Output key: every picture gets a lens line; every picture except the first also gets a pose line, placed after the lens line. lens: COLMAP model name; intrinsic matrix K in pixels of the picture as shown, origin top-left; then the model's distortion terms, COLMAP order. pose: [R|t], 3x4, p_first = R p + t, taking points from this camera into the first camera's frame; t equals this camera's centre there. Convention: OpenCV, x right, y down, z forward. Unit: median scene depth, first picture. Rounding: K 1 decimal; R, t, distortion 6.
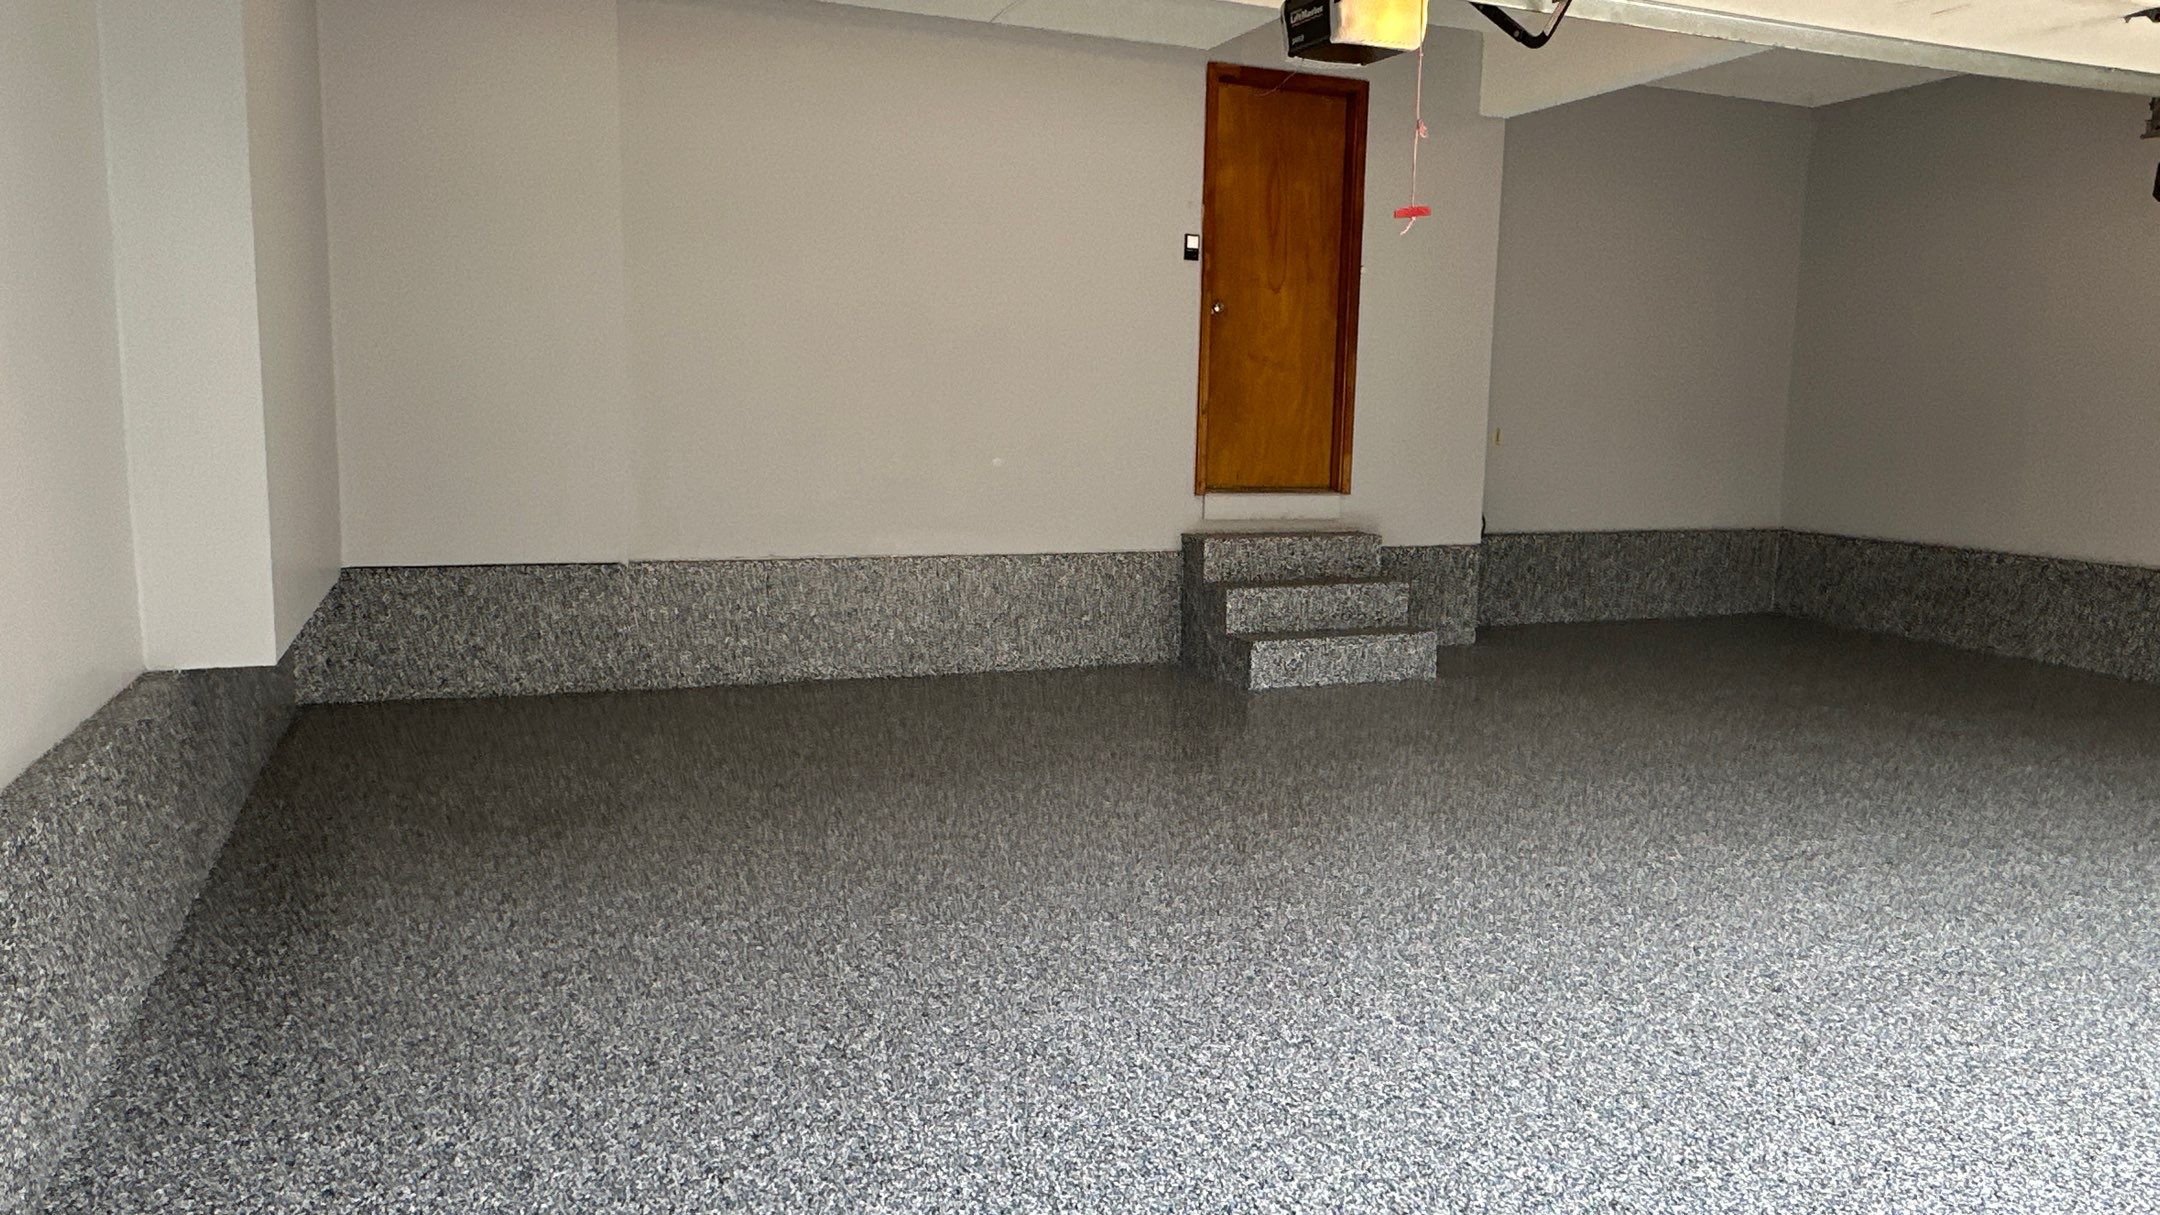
lens RADIAL K [[1470.9, 0, 1084.3], [0, 1470.9, 606.8], [0, 0, 1]] dist [-0.002668, -0.001368]
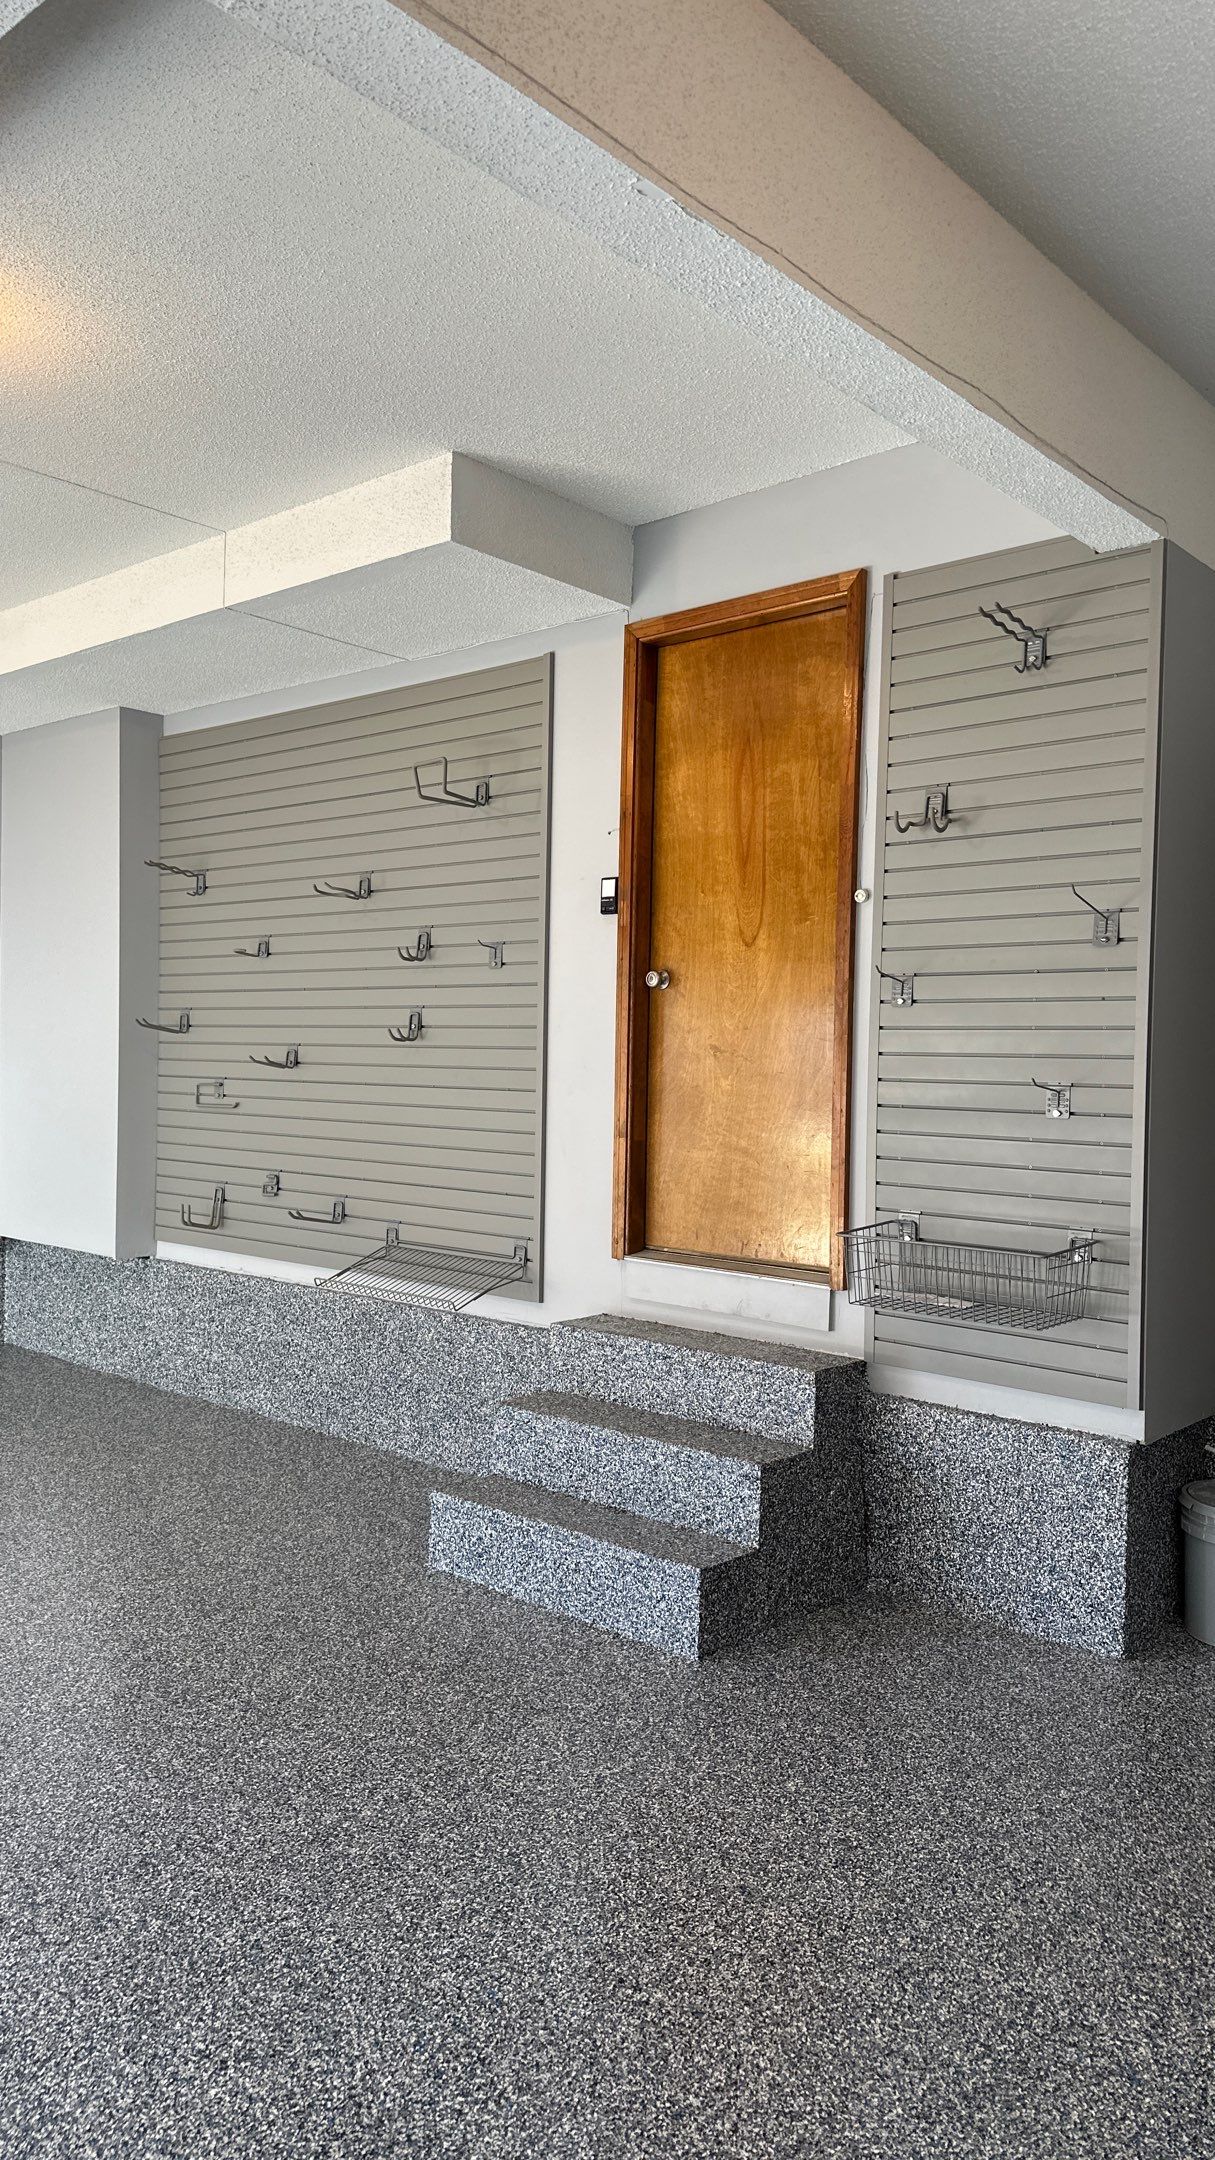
lens RADIAL K [[1501.2, 0, 607.5], [0, 1501.2, 1080.0], [0, 0, 1]] dist [0.211710, -0.463503]
pose [[0.440561, 0.002165, -0.897720, 1.194014], [-0.132151, 0.989259, -0.062469, -0.195098], [0.887943, 0.146156, 0.436115, 1.195871]]
